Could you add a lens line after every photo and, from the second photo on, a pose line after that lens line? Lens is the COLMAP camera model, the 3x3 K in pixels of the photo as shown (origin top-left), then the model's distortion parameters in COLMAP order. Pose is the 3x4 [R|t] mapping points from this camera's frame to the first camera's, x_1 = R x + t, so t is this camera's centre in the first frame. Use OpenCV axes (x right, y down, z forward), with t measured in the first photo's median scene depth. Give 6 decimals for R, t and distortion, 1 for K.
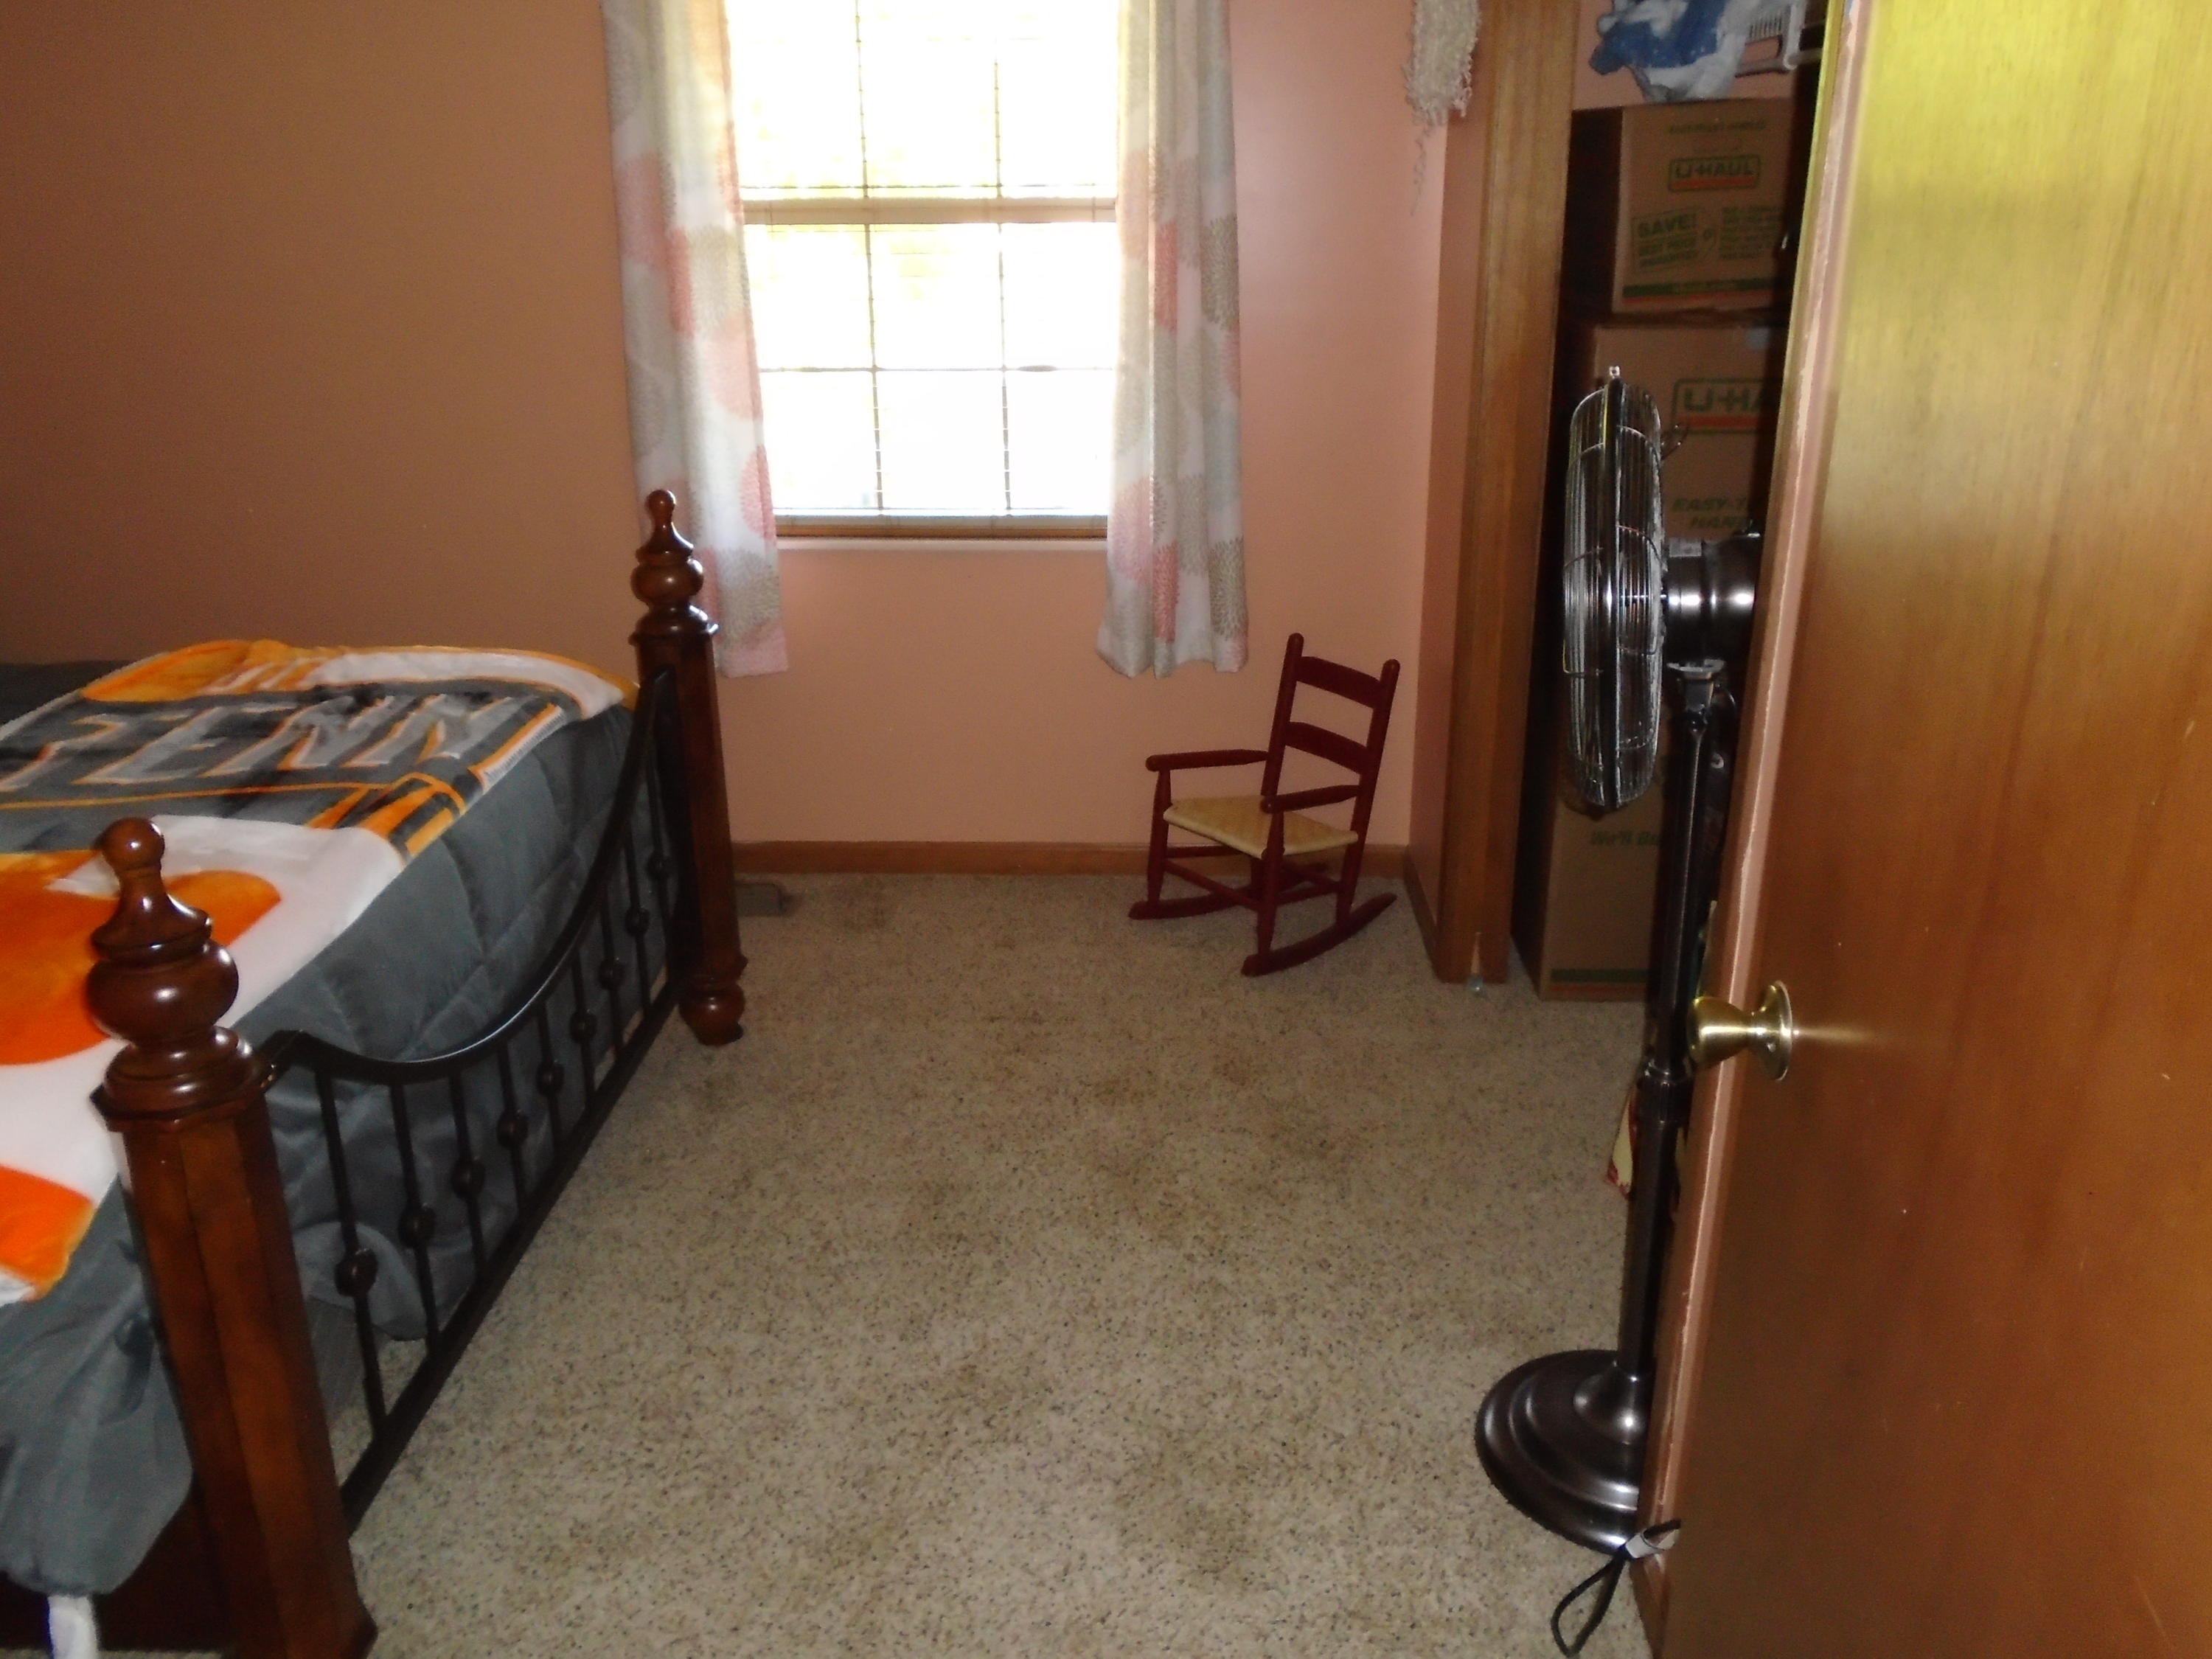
lens RADIAL K [[1730.6, 0, 1100.2], [0, 1730.6, 825.9], [0, 0, 1]] dist [-0.002167, 0.004220]
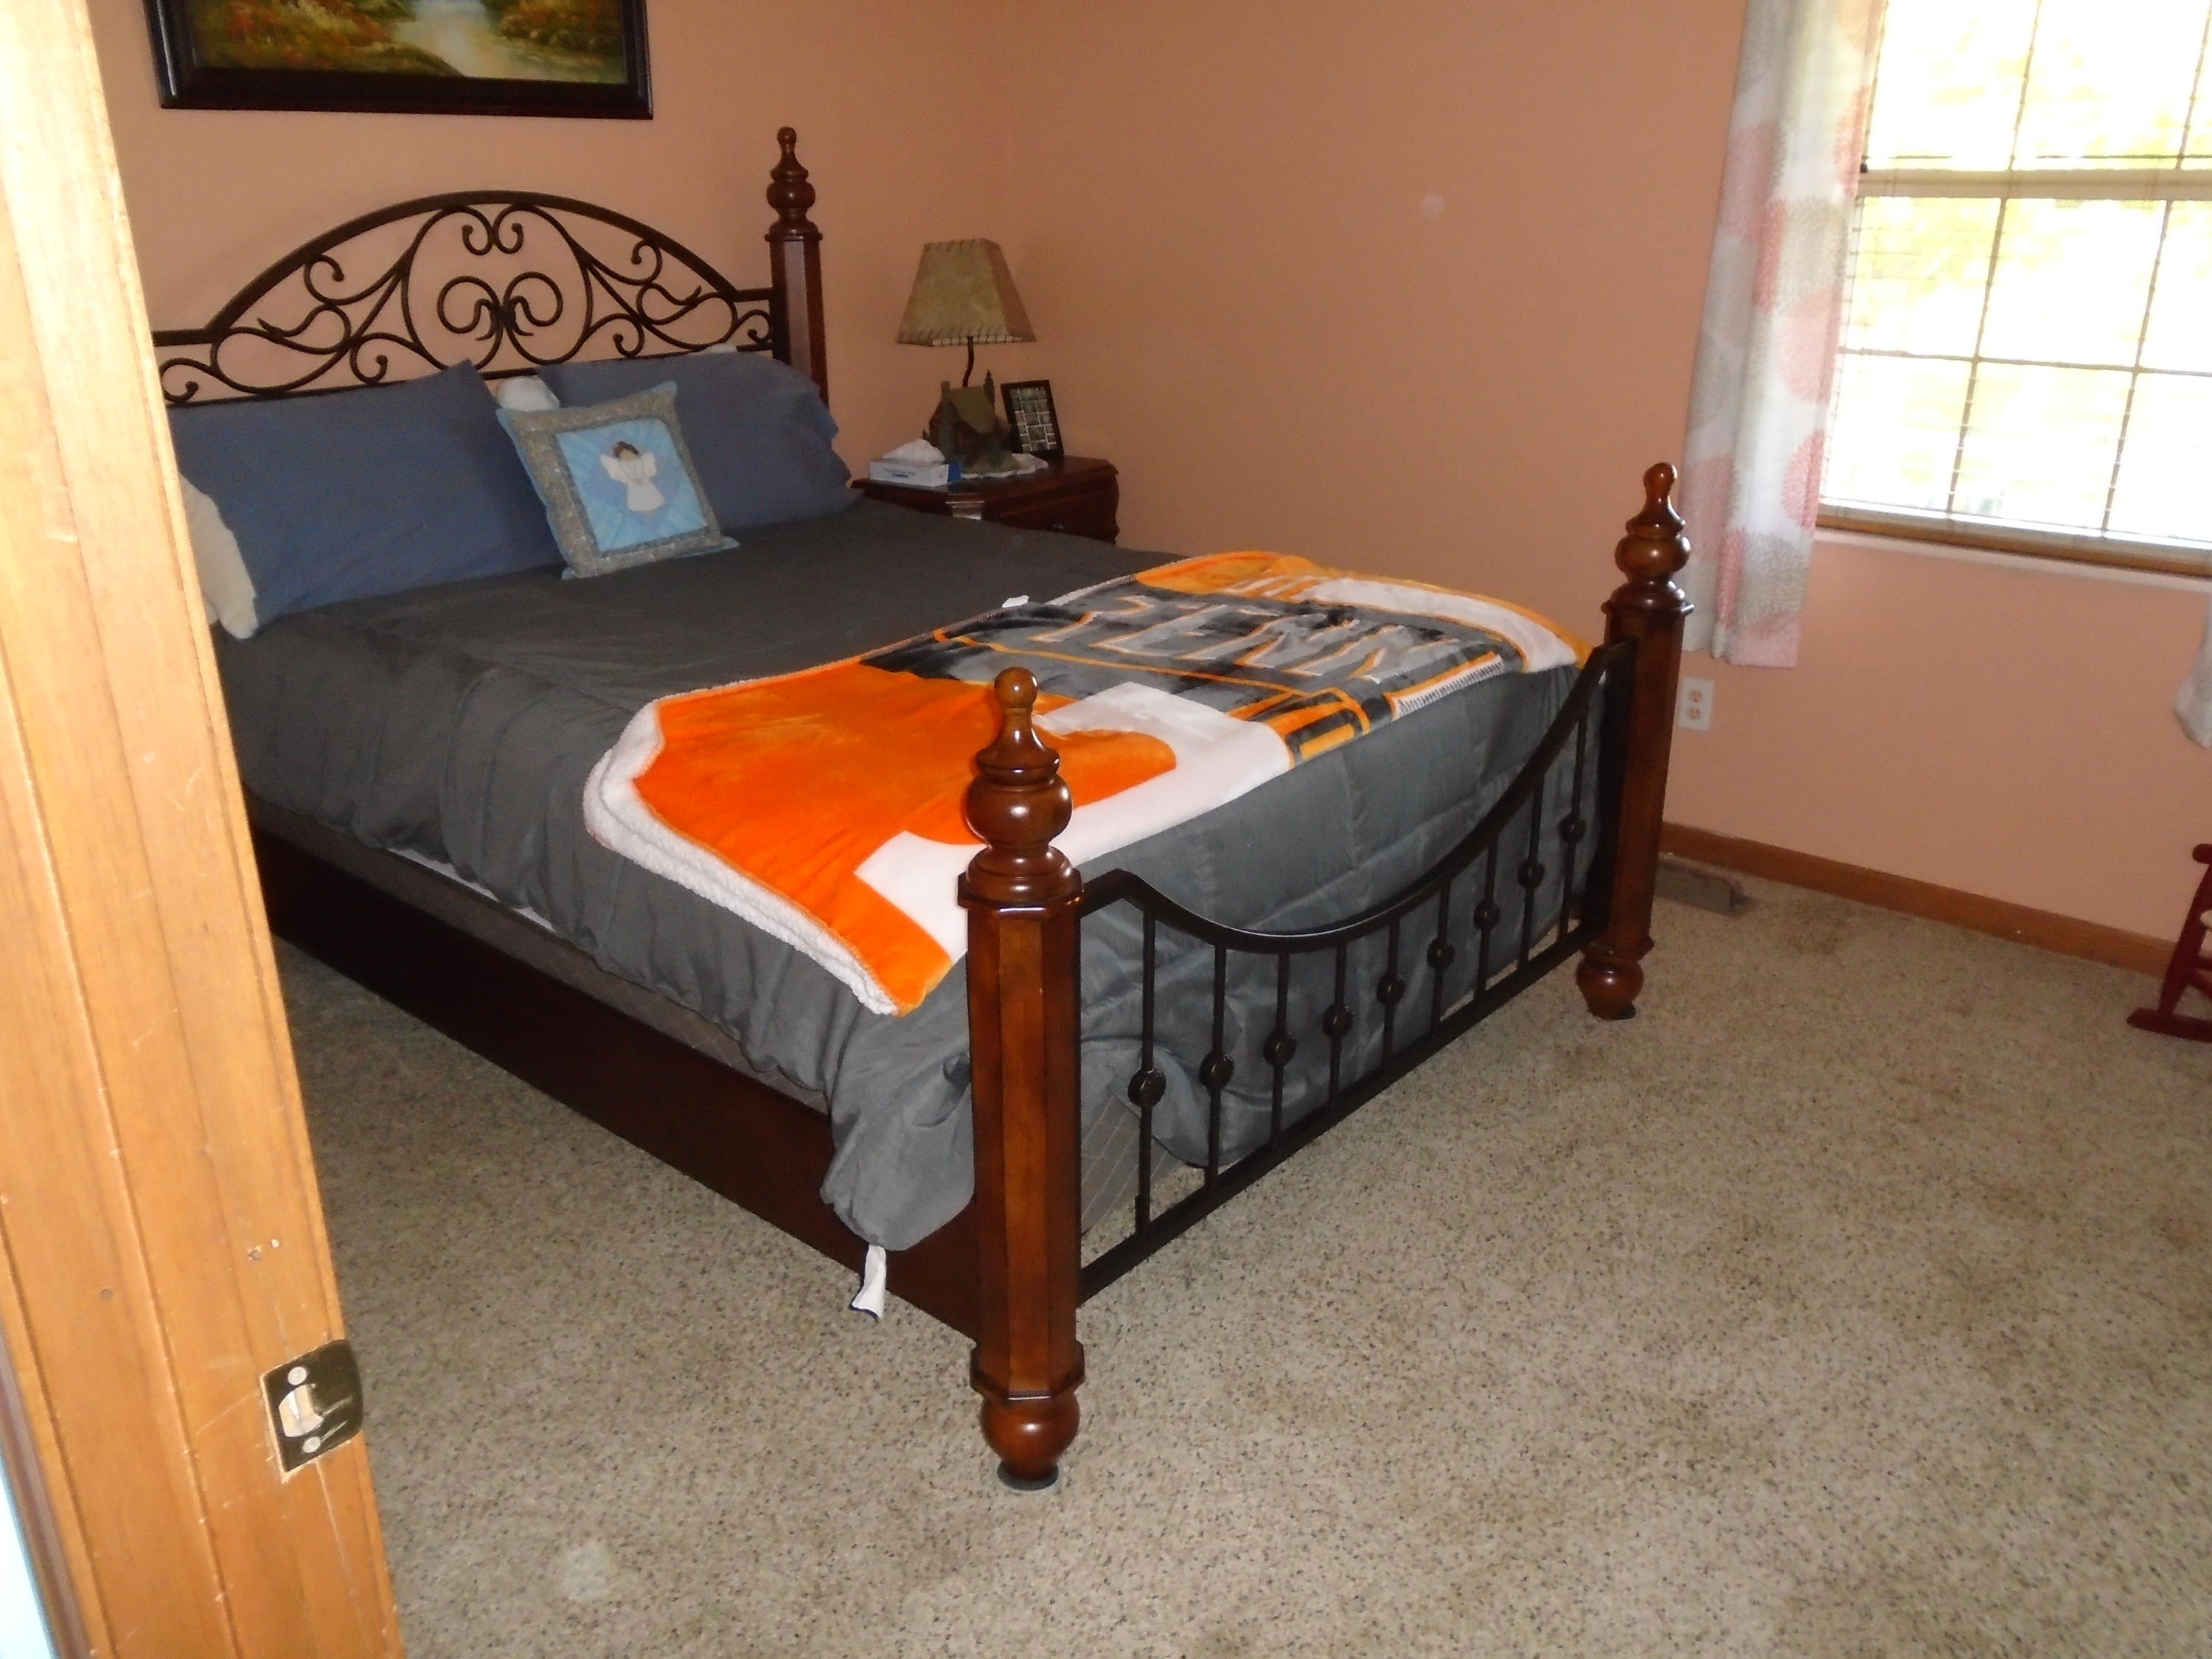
lens RADIAL K [[1730.6, 0, 1100.2], [0, 1730.6, 825.9], [0, 0, 1]] dist [-0.002167, 0.004220]
pose [[0.777457, 0.229880, -0.585420, 0.149258], [-0.218371, 0.971566, 0.091506, -0.012603], [0.589809, 0.056697, 0.805550, 0.016447]]
